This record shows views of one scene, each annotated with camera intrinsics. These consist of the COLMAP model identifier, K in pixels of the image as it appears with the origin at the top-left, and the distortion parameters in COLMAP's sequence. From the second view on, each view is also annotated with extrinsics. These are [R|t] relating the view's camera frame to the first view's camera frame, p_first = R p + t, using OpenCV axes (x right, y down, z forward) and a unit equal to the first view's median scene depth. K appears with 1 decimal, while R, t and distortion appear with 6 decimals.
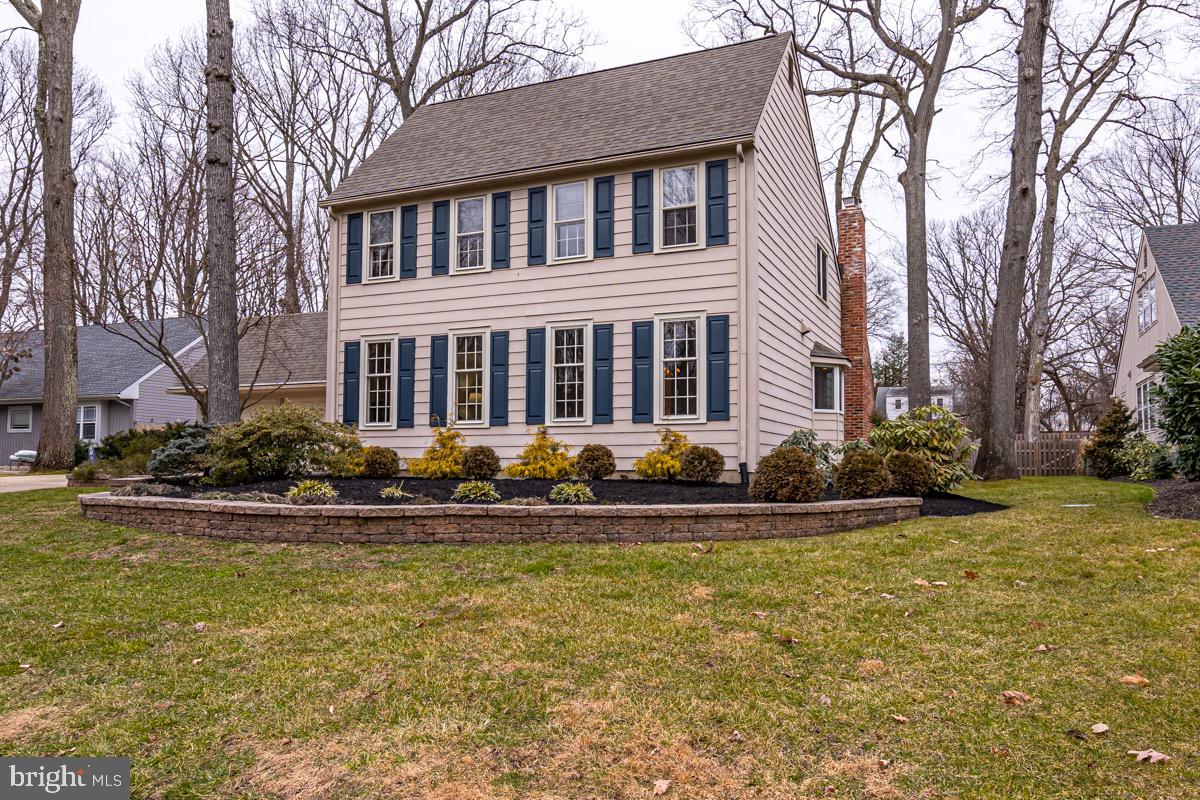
lens RADIAL K [[843.5, 0, 597.2], [0, 843.5, 416.0], [0, 0, 1]] dist [-0.000614, -0.002011]
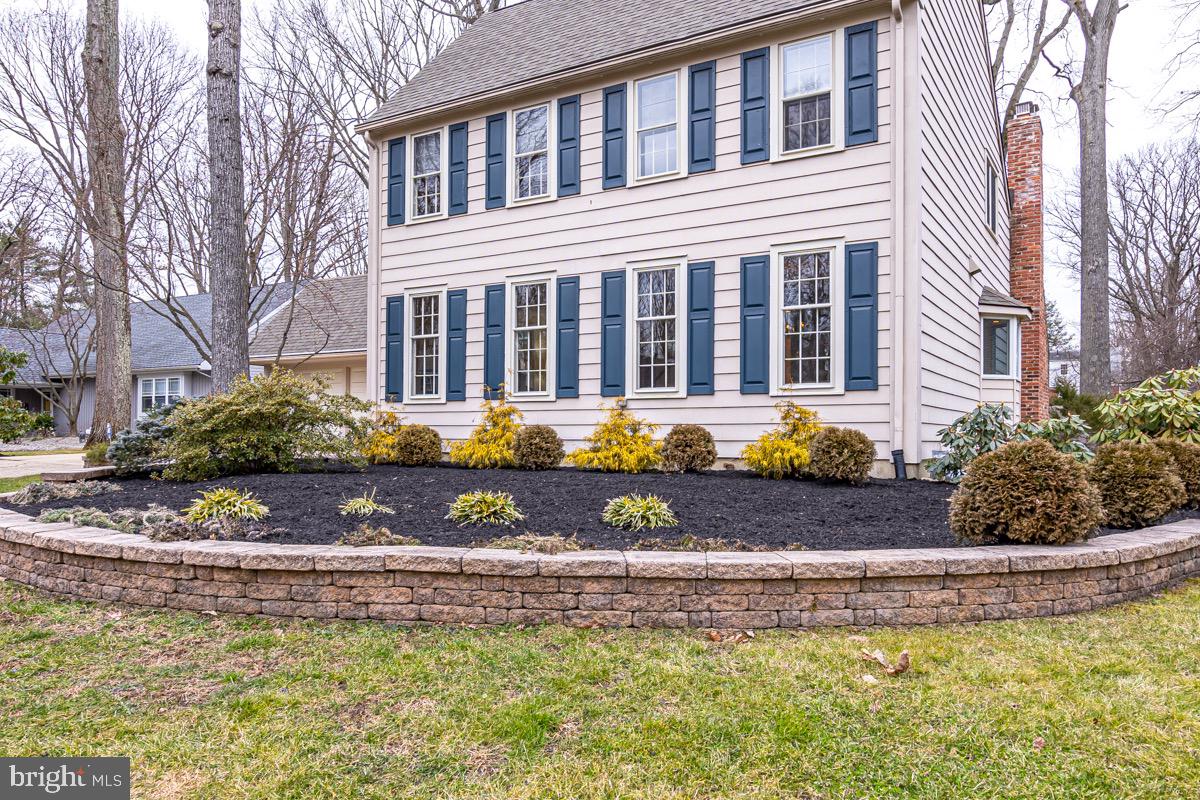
lens RADIAL K [[843.5, 0, 597.2], [0, 843.5, 416.0], [0, 0, 1]] dist [-0.000614, -0.002011]
pose [[0.991695, -0.000778, -0.128608, 0.011460], [0.005468, 0.999333, 0.036112, -0.000122], [0.128494, -0.036515, 0.991038, 0.234877]]
